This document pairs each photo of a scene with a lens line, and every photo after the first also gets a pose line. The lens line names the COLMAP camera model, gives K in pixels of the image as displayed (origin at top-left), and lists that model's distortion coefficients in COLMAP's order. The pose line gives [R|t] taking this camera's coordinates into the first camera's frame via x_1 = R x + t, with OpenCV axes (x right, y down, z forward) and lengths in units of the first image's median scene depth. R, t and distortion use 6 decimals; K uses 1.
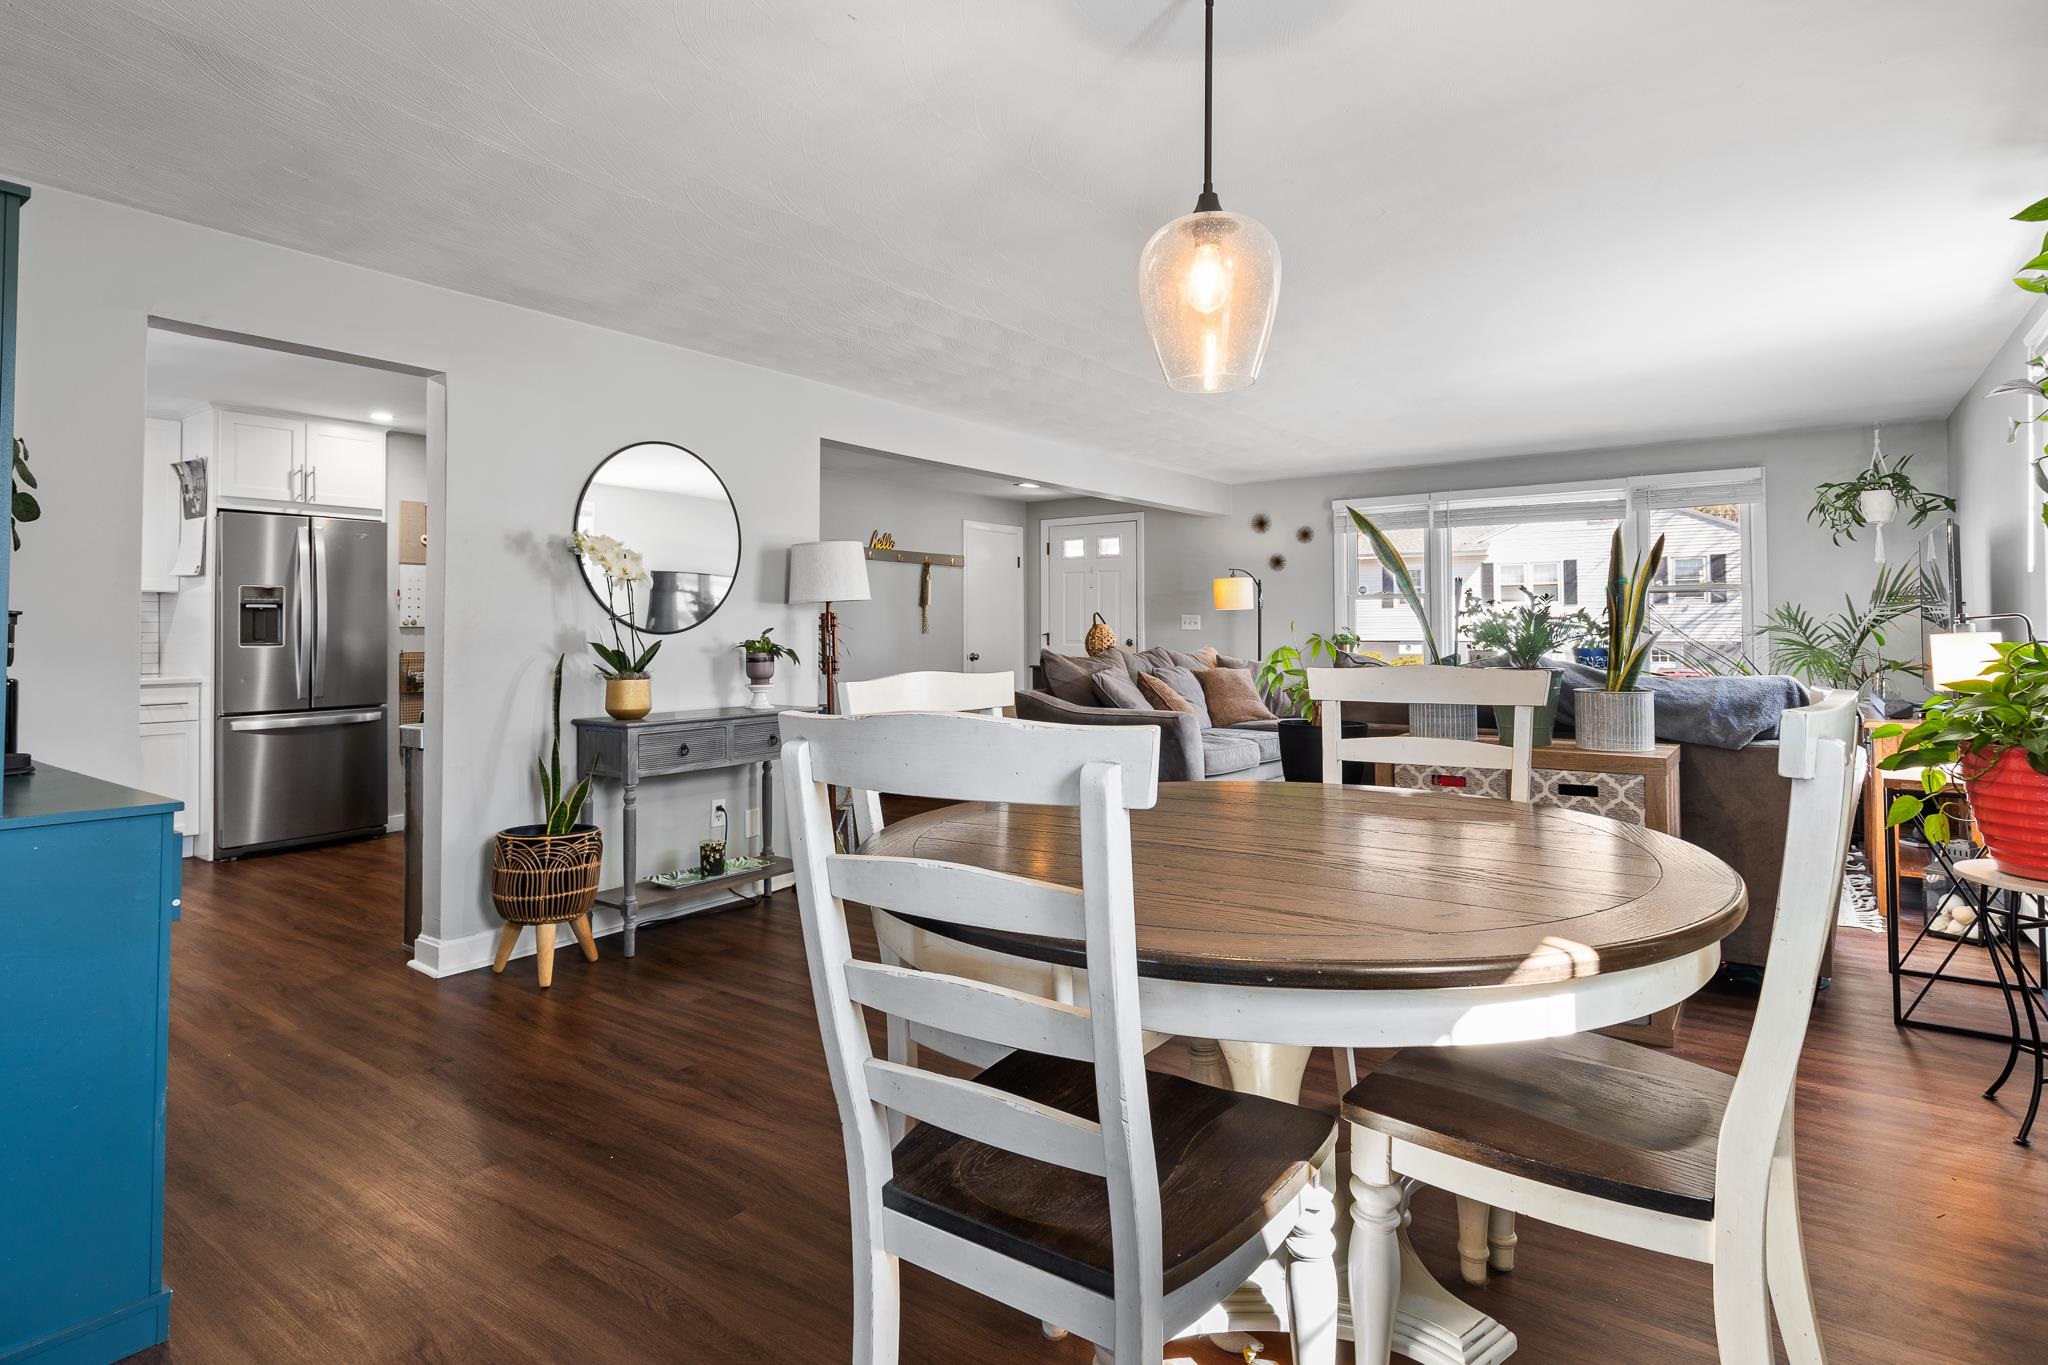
lens RADIAL K [[1088.9, 0, 1018.3], [0, 1088.9, 636.1], [0, 0, 1]] dist [0.000275, 0.000299]
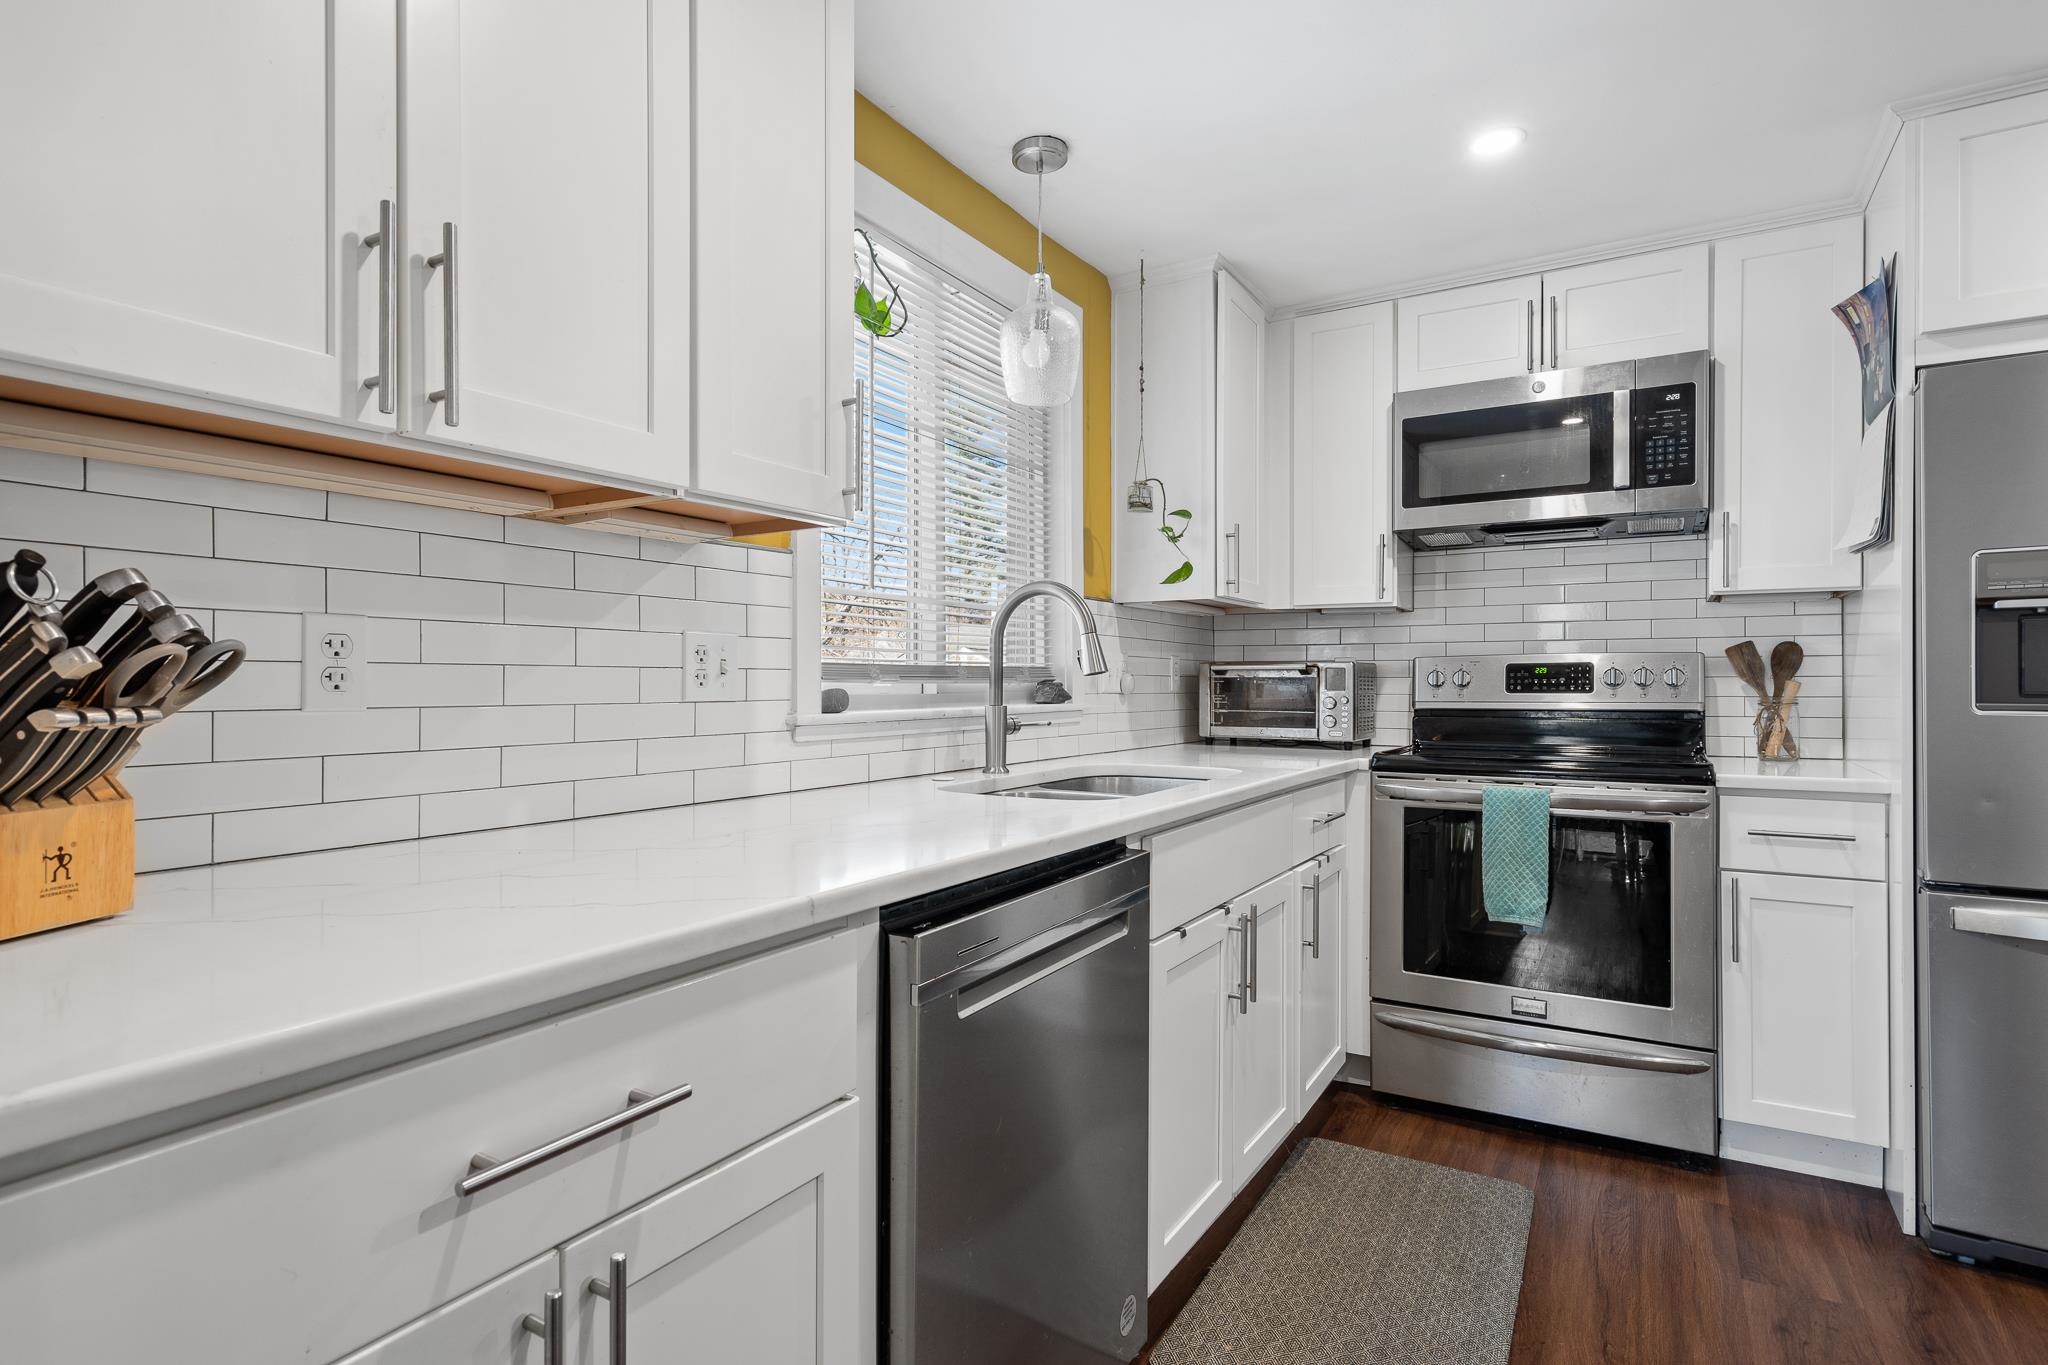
lens RADIAL K [[1018.2, 0, 1024.0], [0, 1018.2, 682.5], [0, 0, 1]] dist [-0.000376, 0.001068]
pose [[0.067699, 0.001515, -0.997705, -0.213323], [0.006850, 0.999975, 0.001983, -0.002203], [0.997682, -0.006968, 0.067687, 0.360361]]
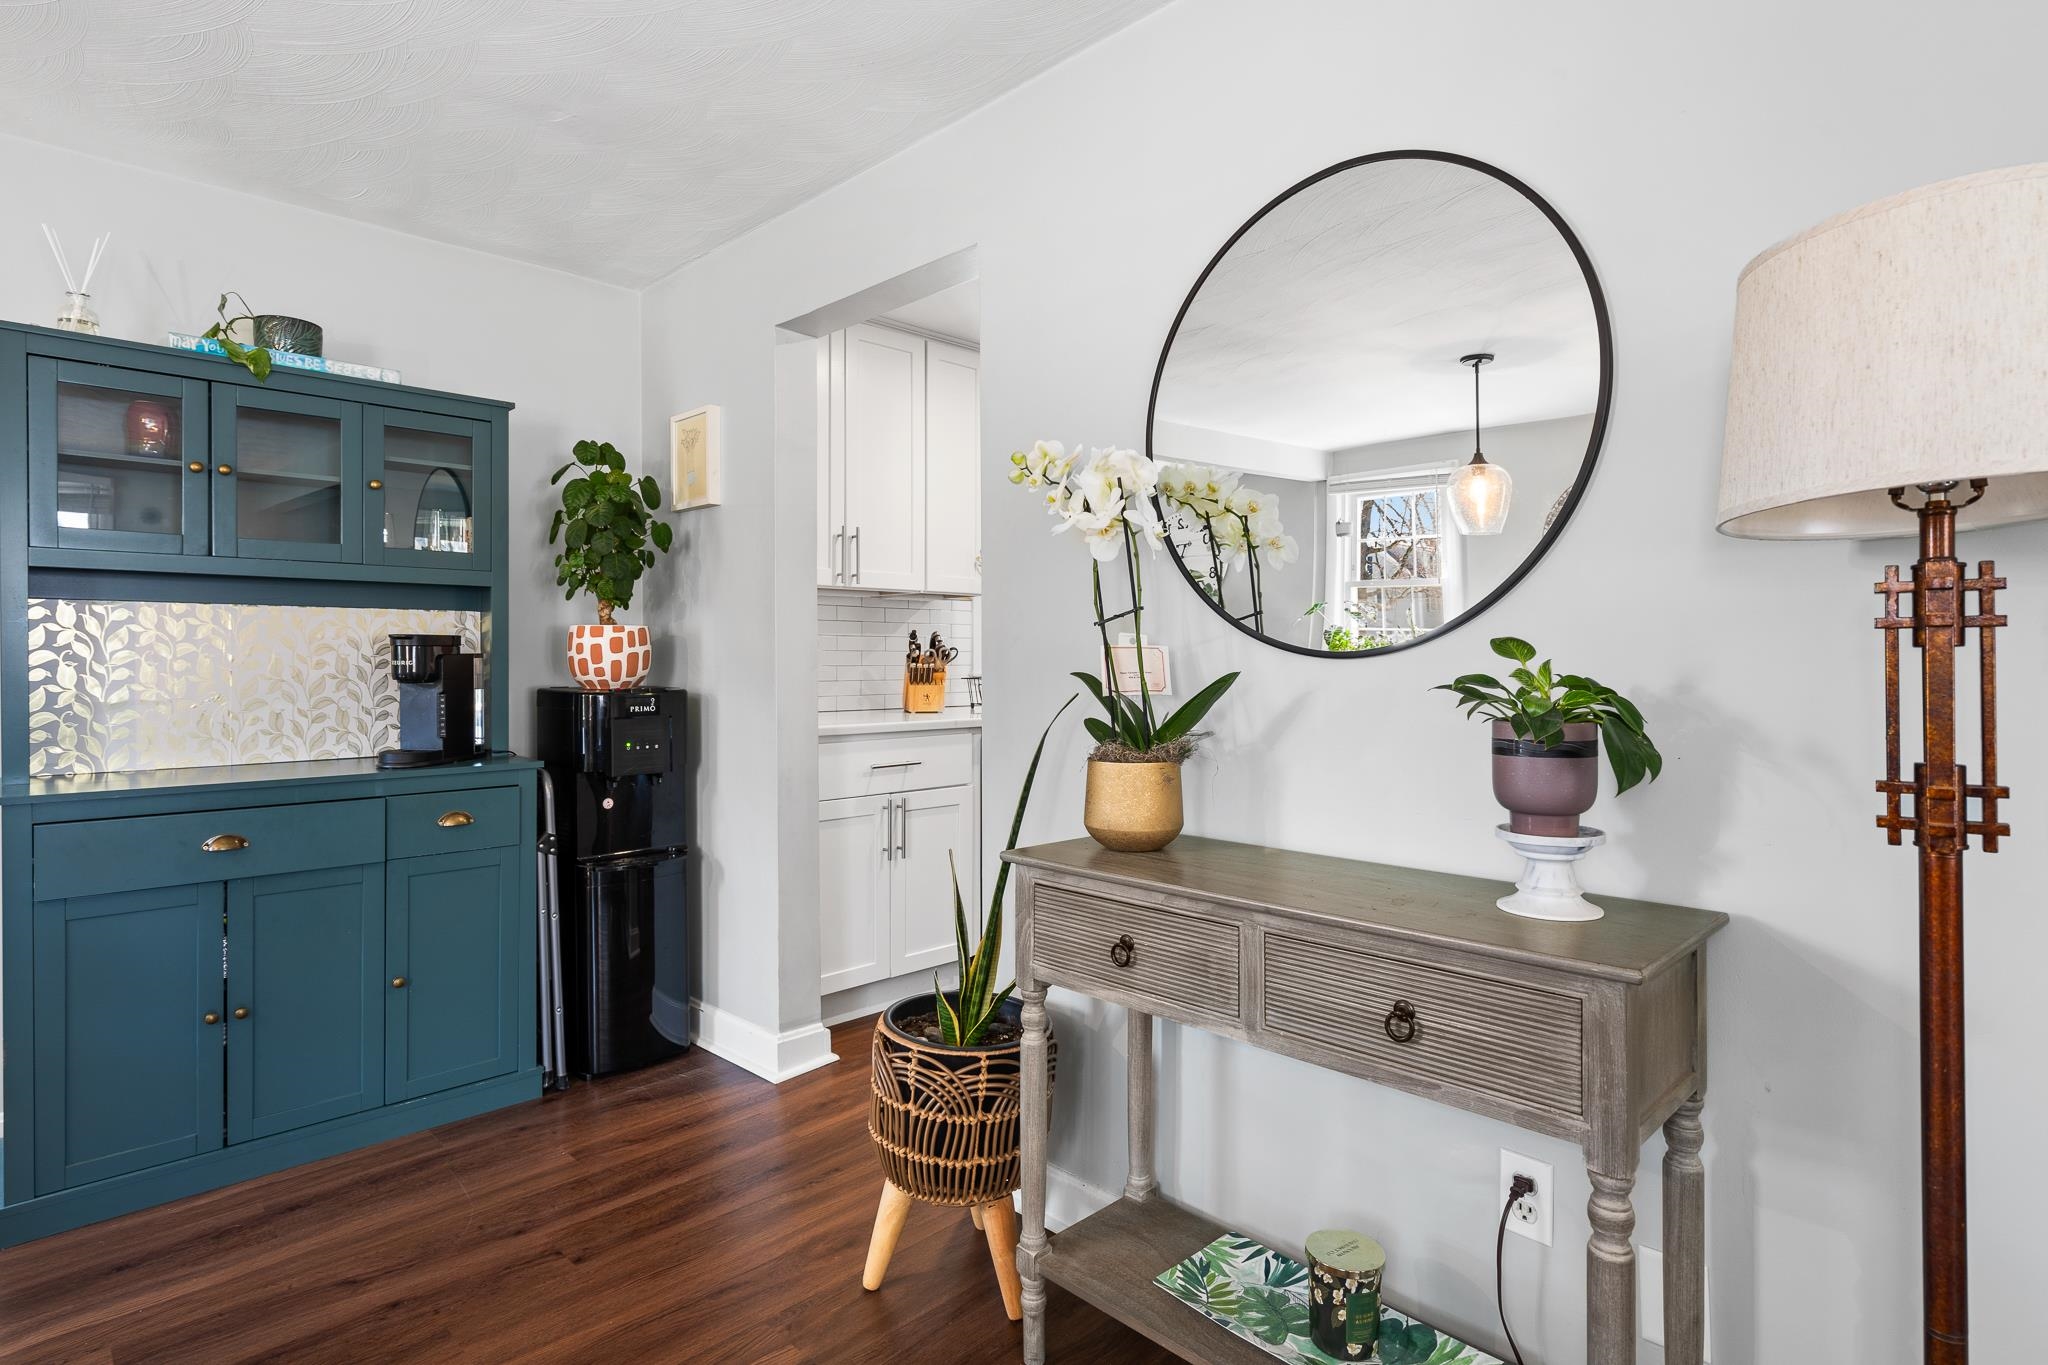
lens RADIAL K [[1018.2, 0, 1024.0], [0, 1018.2, 682.5], [0, 0, 1]] dist [-0.000376, 0.001068]
pose [[-0.176697, 0.020736, -0.984047, 0.022908], [0.004218, 0.999785, 0.020311, -0.000498], [0.984256, -0.000562, -0.176747, 0.430546]]
